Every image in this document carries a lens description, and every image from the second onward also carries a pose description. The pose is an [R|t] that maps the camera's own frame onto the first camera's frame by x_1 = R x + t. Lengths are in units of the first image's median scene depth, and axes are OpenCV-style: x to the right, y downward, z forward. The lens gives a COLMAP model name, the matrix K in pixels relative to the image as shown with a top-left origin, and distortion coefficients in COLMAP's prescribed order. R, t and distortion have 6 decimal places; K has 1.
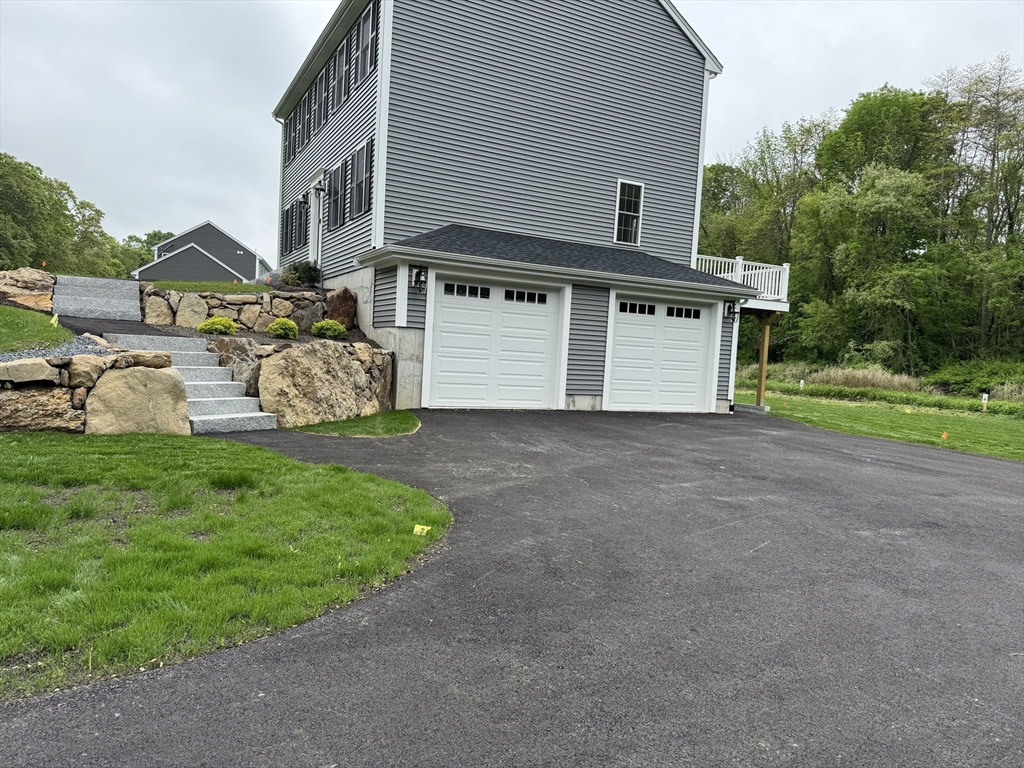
lens RADIAL K [[714.6, 0, 513.3], [0, 714.6, 392.7], [0, 0, 1]] dist [0.199739, -0.376447]
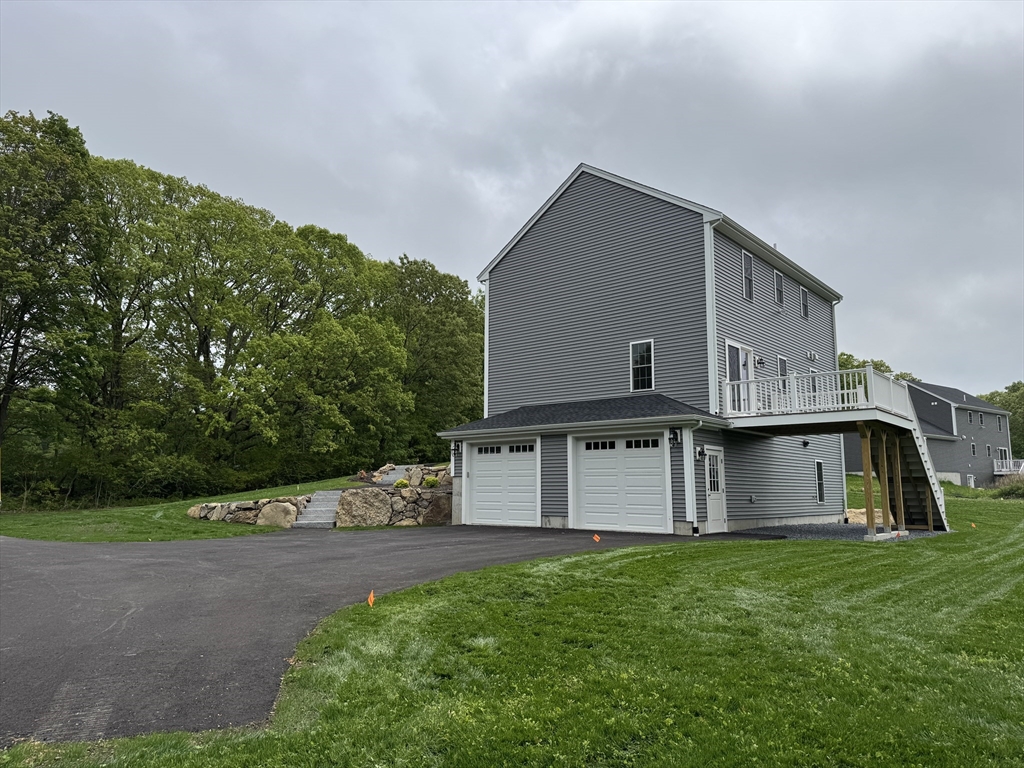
lens RADIAL K [[714.6, 0, 513.3], [0, 714.6, 392.7], [0, 0, 1]] dist [0.199739, -0.376447]
pose [[0.372780, -0.181111, -0.910073, 1.308434], [-0.027670, 0.978162, -0.205995, 0.055390], [0.927507, 0.101972, 0.359628, 0.419858]]
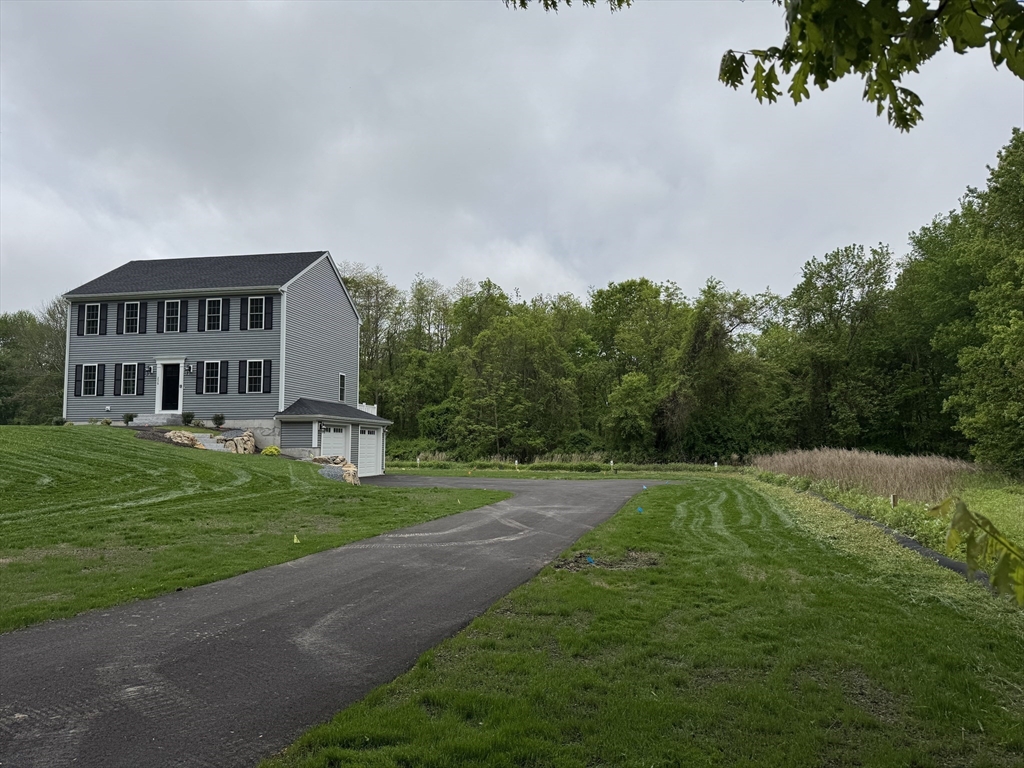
lens RADIAL K [[721.7, 0, 510.1], [0, 721.7, 387.5], [0, 0, 1]] dist [0.092932, -0.132932]
pose [[0.626634, 0.008531, 0.779267, -1.403157], [0.073268, 0.994866, -0.069809, -0.063650], [-0.775862, 0.100840, 0.622791, -0.878208]]
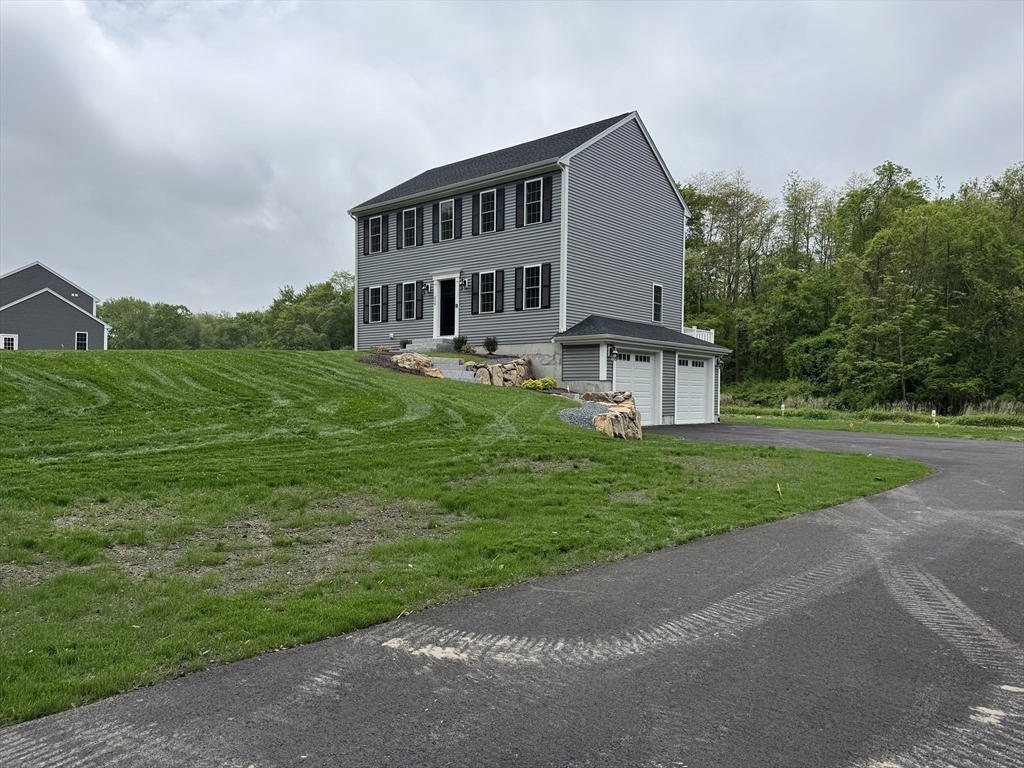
lens RADIAL K [[721.7, 0, 510.1], [0, 721.7, 387.5], [0, 0, 1]] dist [0.092932, -0.132932]
pose [[0.928070, -0.039000, 0.370358, -0.853272], [0.055095, 0.997936, -0.032975, -0.026669], [-0.368308, 0.051008, 0.928304, -0.428502]]
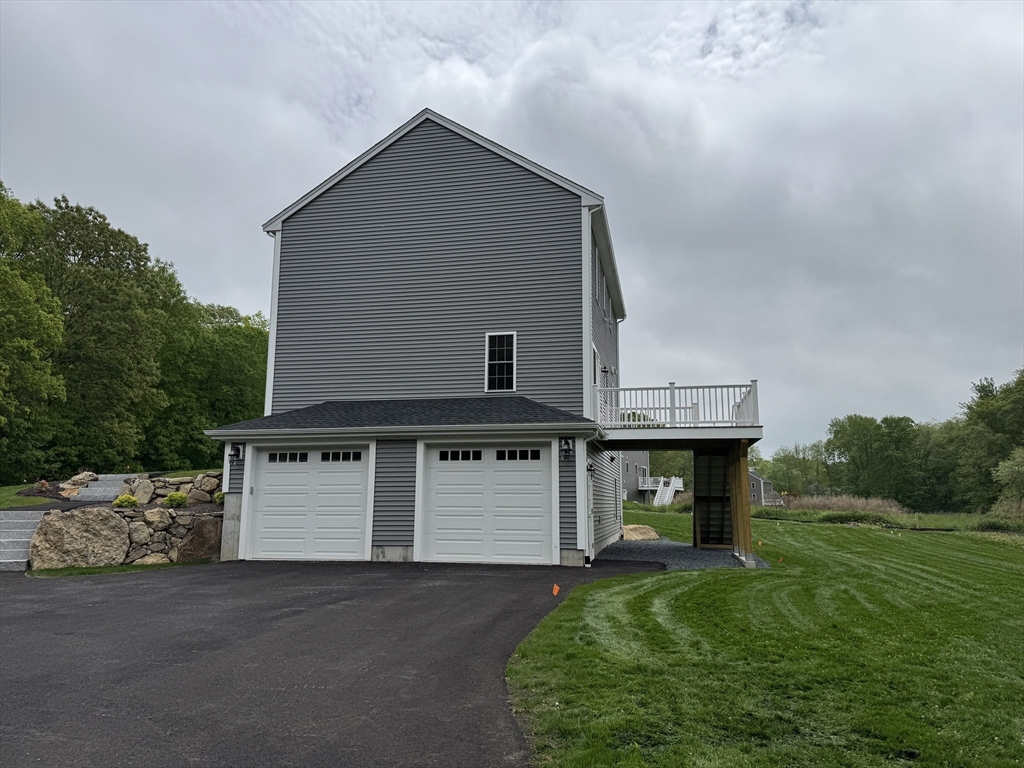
lens RADIAL K [[715.2, 0, 512.8], [0, 715.2, 393.4], [0, 0, 1]] dist [0.095822, -0.119582]
pose [[0.761287, -0.149921, -0.630845, 0.895459], [0.005430, 0.974343, -0.225001, 0.022949], [0.648392, 0.167865, 0.742569, 0.309688]]
